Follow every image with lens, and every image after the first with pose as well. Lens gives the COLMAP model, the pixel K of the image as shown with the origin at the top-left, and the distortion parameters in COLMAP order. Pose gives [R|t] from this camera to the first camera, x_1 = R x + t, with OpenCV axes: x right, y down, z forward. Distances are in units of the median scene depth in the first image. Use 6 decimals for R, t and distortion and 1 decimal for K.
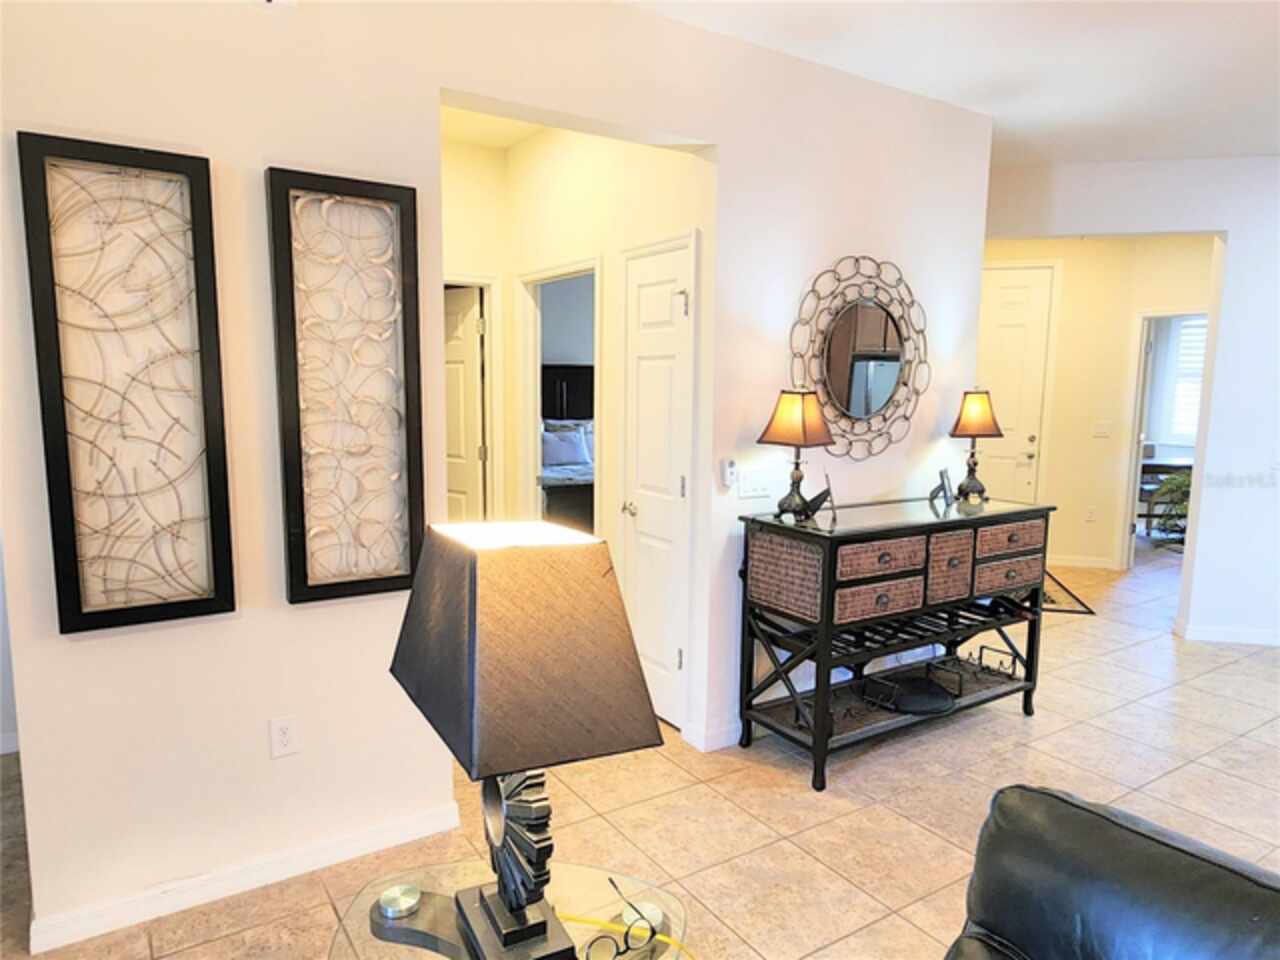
lens RADIAL K [[820.7, 0, 632.6], [0, 820.7, 486.1], [0, 0, 1]] dist [0.004872, -0.001461]
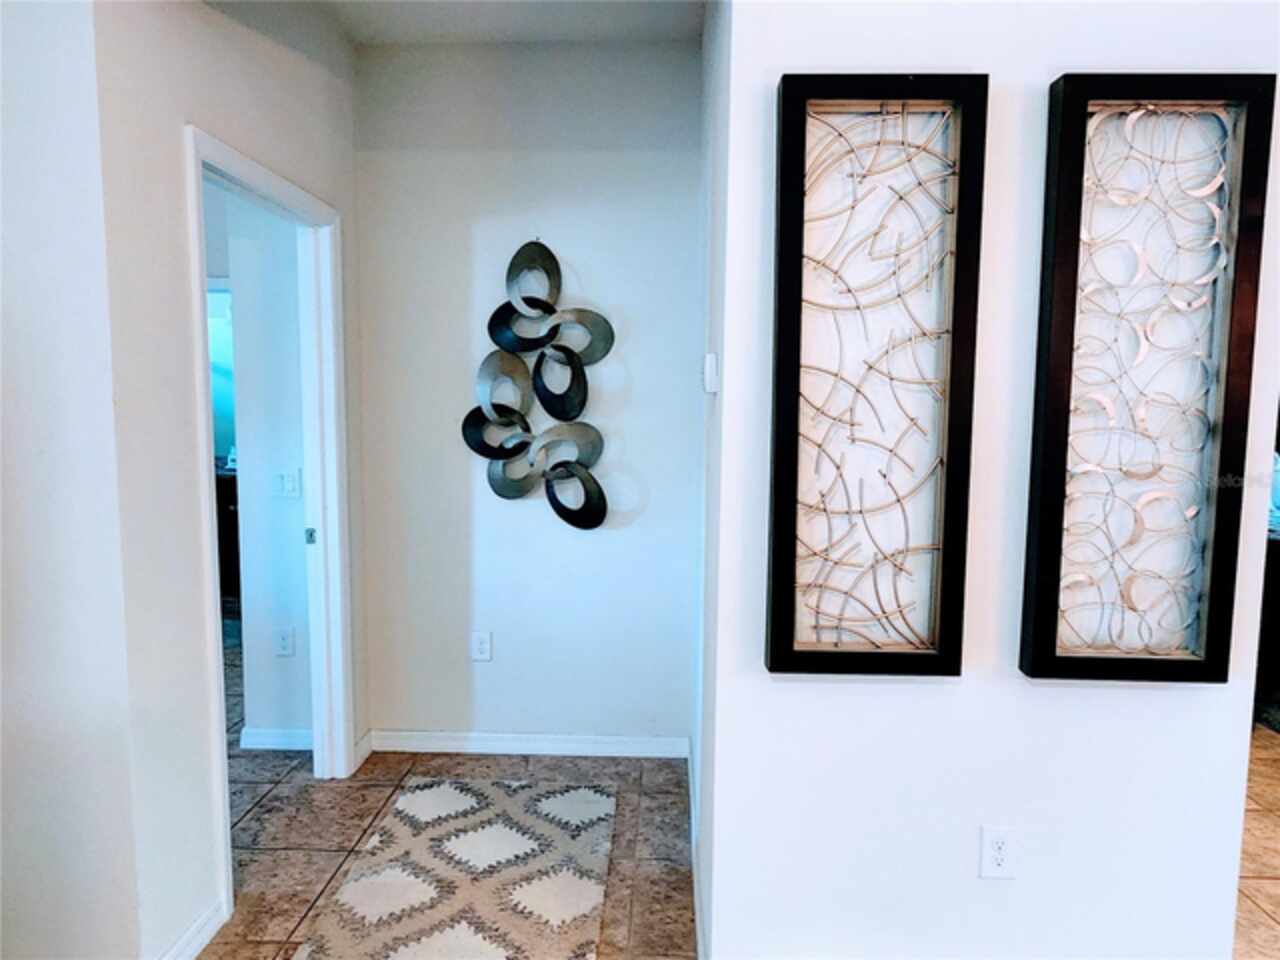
lens RADIAL K [[820.7, 0, 632.6], [0, 820.7, 486.1], [0, 0, 1]] dist [0.004872, -0.001461]
pose [[0.820563, 0.053635, -0.569034, -0.324948], [-0.075071, 0.997076, -0.014274, 0.012653], [0.566605, 0.054431, 0.822190, 0.210033]]
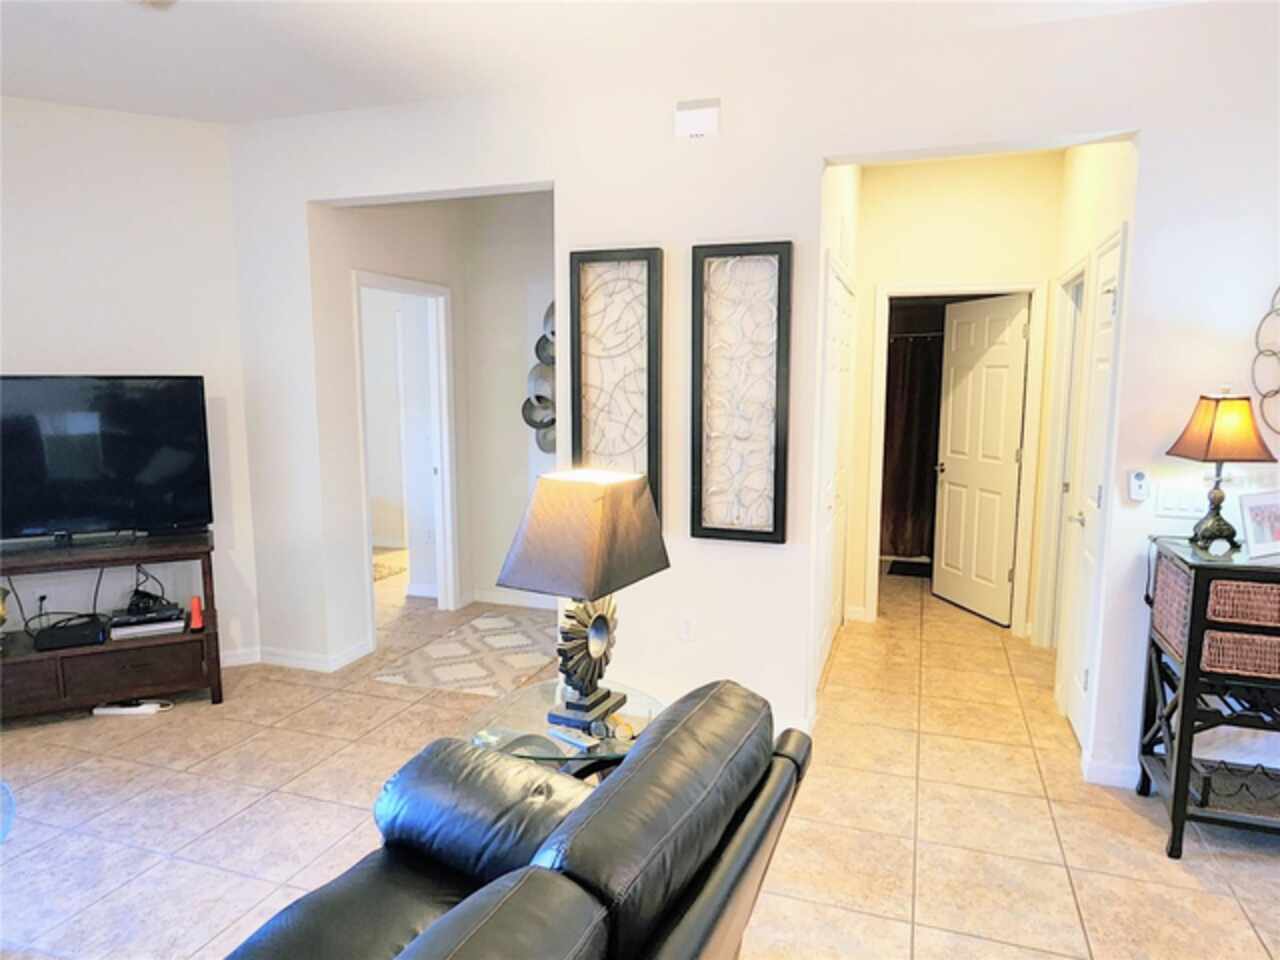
lens RADIAL K [[820.7, 0, 632.6], [0, 820.7, 486.1], [0, 0, 1]] dist [0.004872, -0.001461]
pose [[0.611091, 0.094031, -0.785955, 0.728904], [-0.097331, 0.994310, 0.043282, -0.001235], [0.785553, 0.050049, 0.616767, 0.000309]]
